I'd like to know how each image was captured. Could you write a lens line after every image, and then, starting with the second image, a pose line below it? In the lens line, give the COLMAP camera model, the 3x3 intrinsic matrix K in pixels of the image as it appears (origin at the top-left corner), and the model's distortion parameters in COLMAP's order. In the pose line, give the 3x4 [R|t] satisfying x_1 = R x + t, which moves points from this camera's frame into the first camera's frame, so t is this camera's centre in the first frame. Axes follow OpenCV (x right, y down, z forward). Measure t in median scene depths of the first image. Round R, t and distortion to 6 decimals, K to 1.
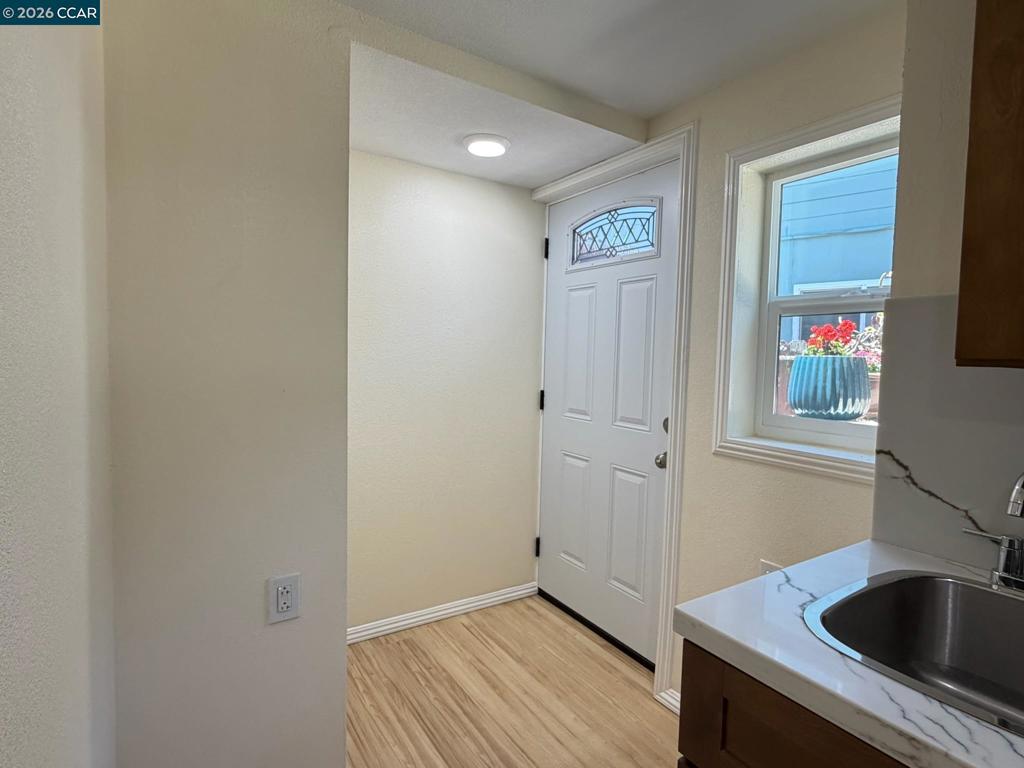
lens RADIAL K [[528.6, 0, 511.1], [0, 528.6, 383.3], [0, 0, 1]] dist [0.000084, -0.002489]
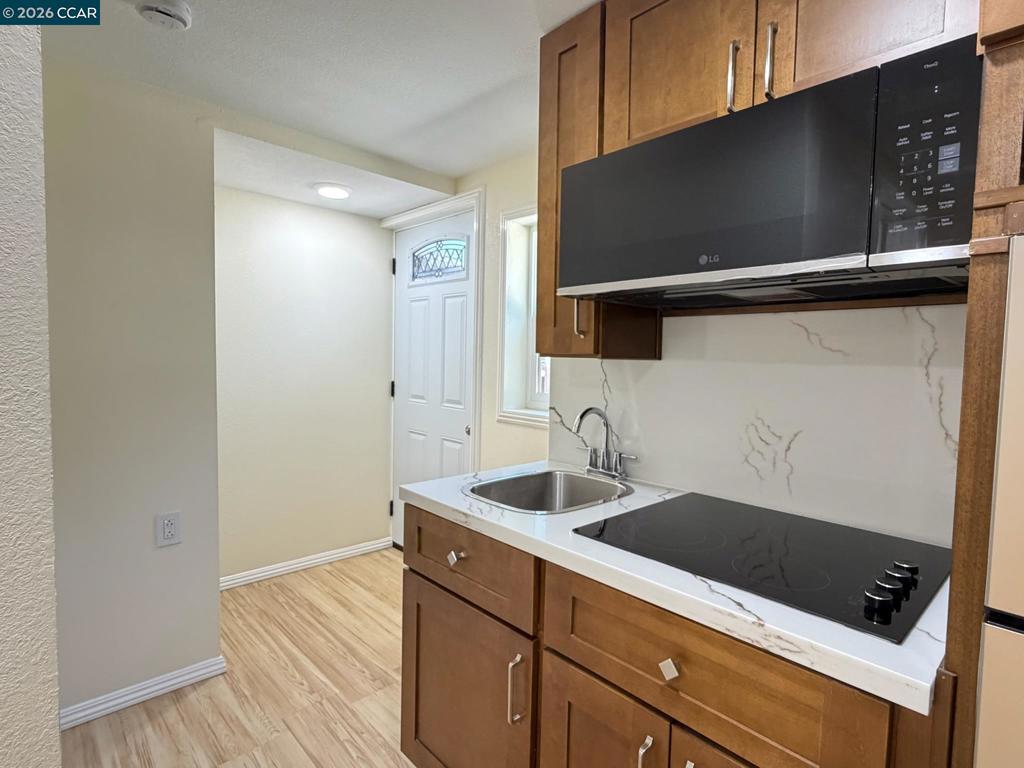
lens RADIAL K [[528.6, 0, 509.1], [0, 528.6, 384.5], [0, 0, 1]] dist [0.000084, -0.002489]
pose [[0.983591, -0.014744, 0.179810, 0.136899], [0.013563, 0.999878, 0.007798, 0.019886], [-0.179903, -0.005232, 0.983670, -0.349120]]
